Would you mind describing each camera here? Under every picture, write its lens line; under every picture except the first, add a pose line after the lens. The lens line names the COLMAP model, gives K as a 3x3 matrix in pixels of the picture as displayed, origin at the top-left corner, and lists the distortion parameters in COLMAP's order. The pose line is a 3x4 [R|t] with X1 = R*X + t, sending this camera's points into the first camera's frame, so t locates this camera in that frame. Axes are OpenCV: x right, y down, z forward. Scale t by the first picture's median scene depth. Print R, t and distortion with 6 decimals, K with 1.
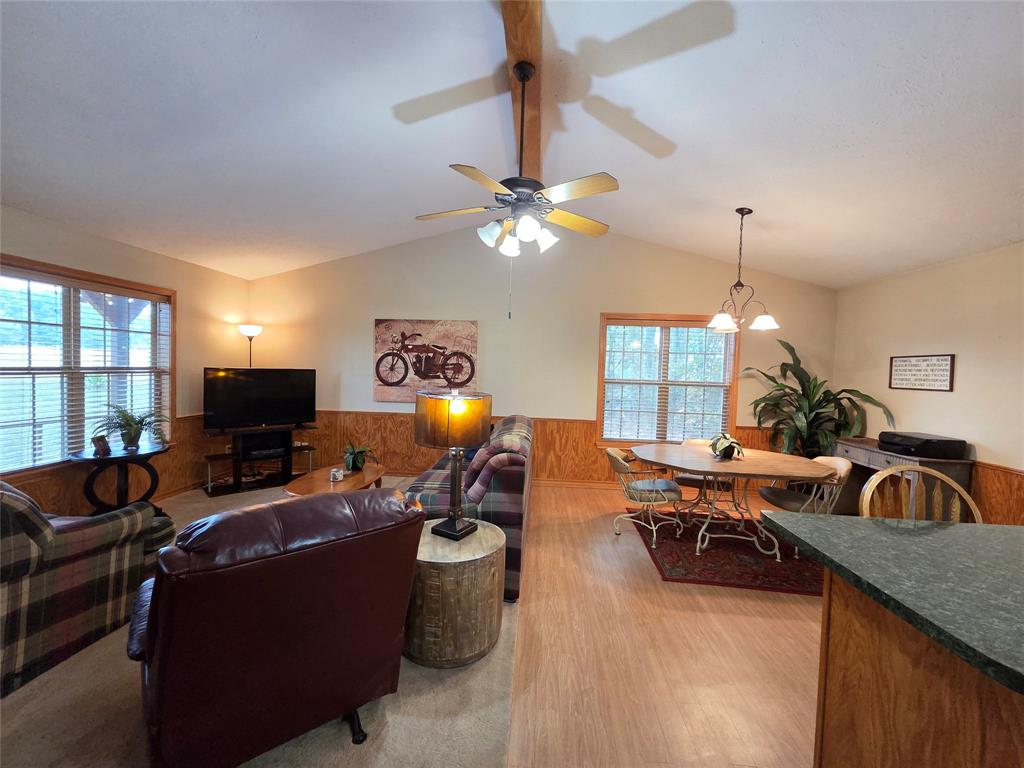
lens RADIAL K [[416.8, 0, 513.9], [0, 416.8, 383.2], [0, 0, 1]] dist [-0.002055, 0.000380]
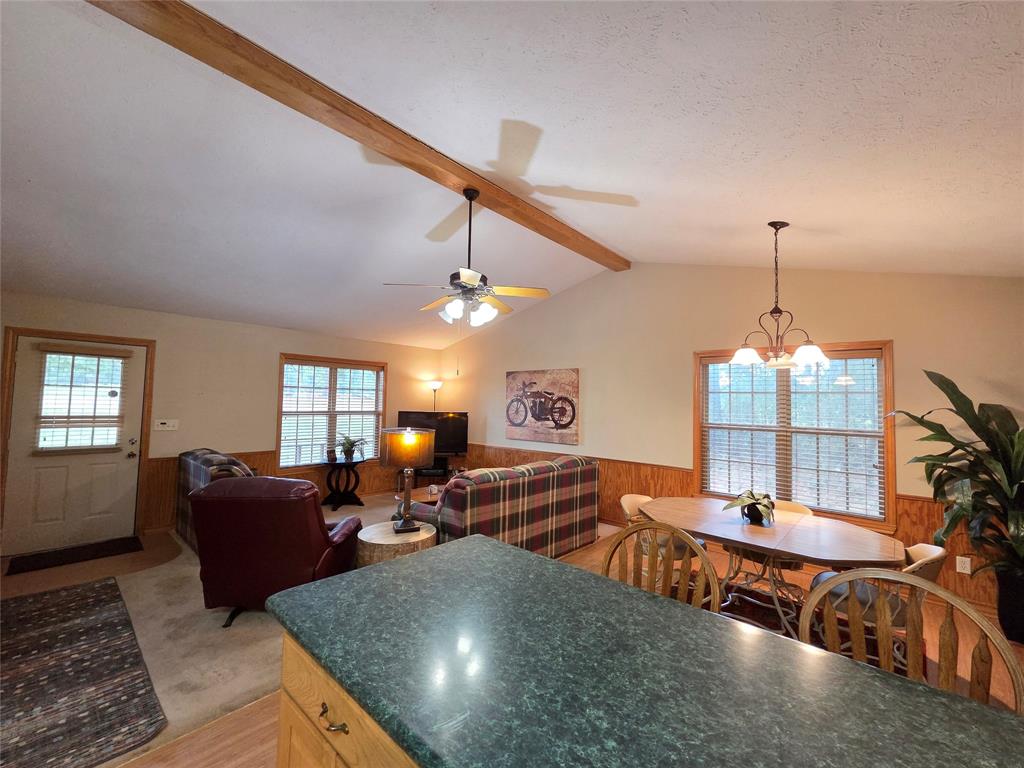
lens RADIAL K [[416.8, 0, 511.9], [0, 416.8, 383.3], [0, 0, 1]] dist [-0.002055, 0.000380]
pose [[0.795347, -0.040249, -0.604817, 0.437542], [-0.021331, 0.995317, -0.094286, -0.002874], [0.605779, 0.087891, 0.790763, 0.027359]]
